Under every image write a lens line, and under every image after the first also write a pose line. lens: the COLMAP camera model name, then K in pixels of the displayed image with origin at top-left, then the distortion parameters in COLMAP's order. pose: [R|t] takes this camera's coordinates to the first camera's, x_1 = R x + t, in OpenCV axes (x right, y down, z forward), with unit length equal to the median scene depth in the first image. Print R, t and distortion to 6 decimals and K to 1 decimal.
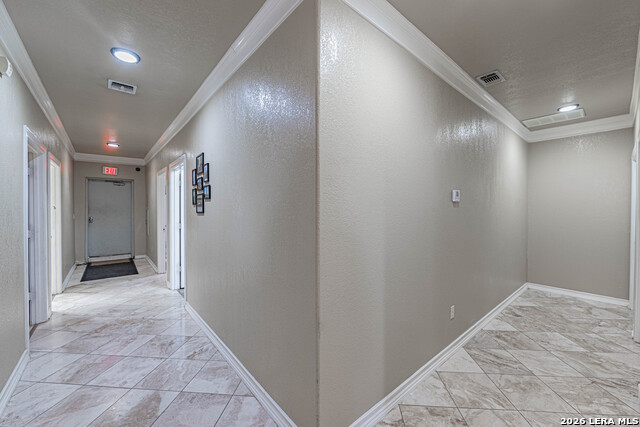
lens RADIAL K [[252.9, 0, 320.6], [0, 252.9, 211.9], [0, 0, 1]] dist [-0.005129, -0.000991]
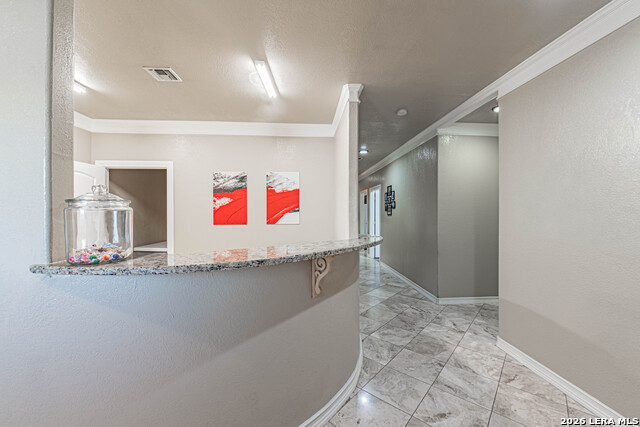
lens RADIAL K [[252.9, 0, 322.0], [0, 252.9, 212.0], [0, 0, 1]] dist [-0.005129, -0.000991]
pose [[0.804286, -0.004599, -0.594225, 0.169184], [-0.004154, 0.999902, -0.013361, 0.006207], [0.594228, 0.013214, 0.804188, -0.547709]]
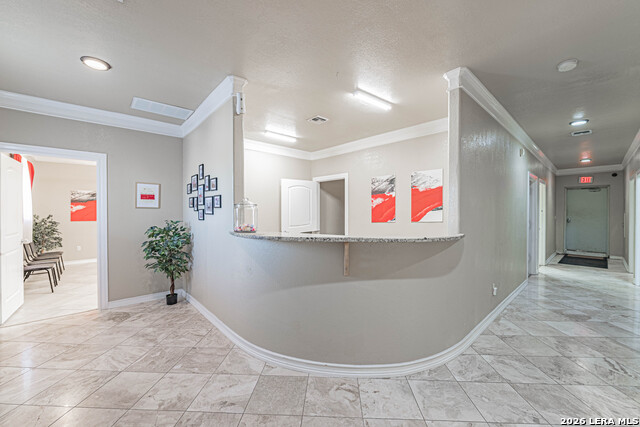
lens RADIAL K [[252.9, 0, 321.0], [0, 252.9, 211.9], [0, 0, 1]] dist [-0.005129, -0.000991]
pose [[0.031913, 0.003179, -0.999486, 0.383925], [-0.015682, 0.999873, 0.002679, 0.005050], [0.999368, 0.015589, 0.031959, -0.352515]]
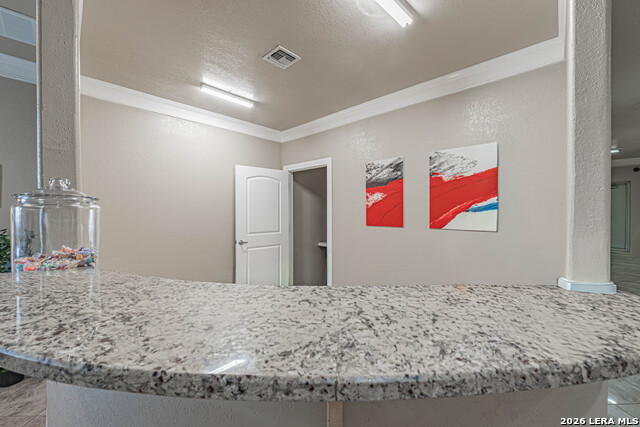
lens RADIAL K [[252.9, 0, 322.0], [0, 252.9, 211.3], [0, 0, 1]] dist [-0.005129, -0.000991]
pose [[0.106959, 0.001859, -0.994262, 0.081334], [-0.014902, 0.999889, 0.000267, 0.001844], [0.994152, 0.014788, 0.106975, -0.315030]]
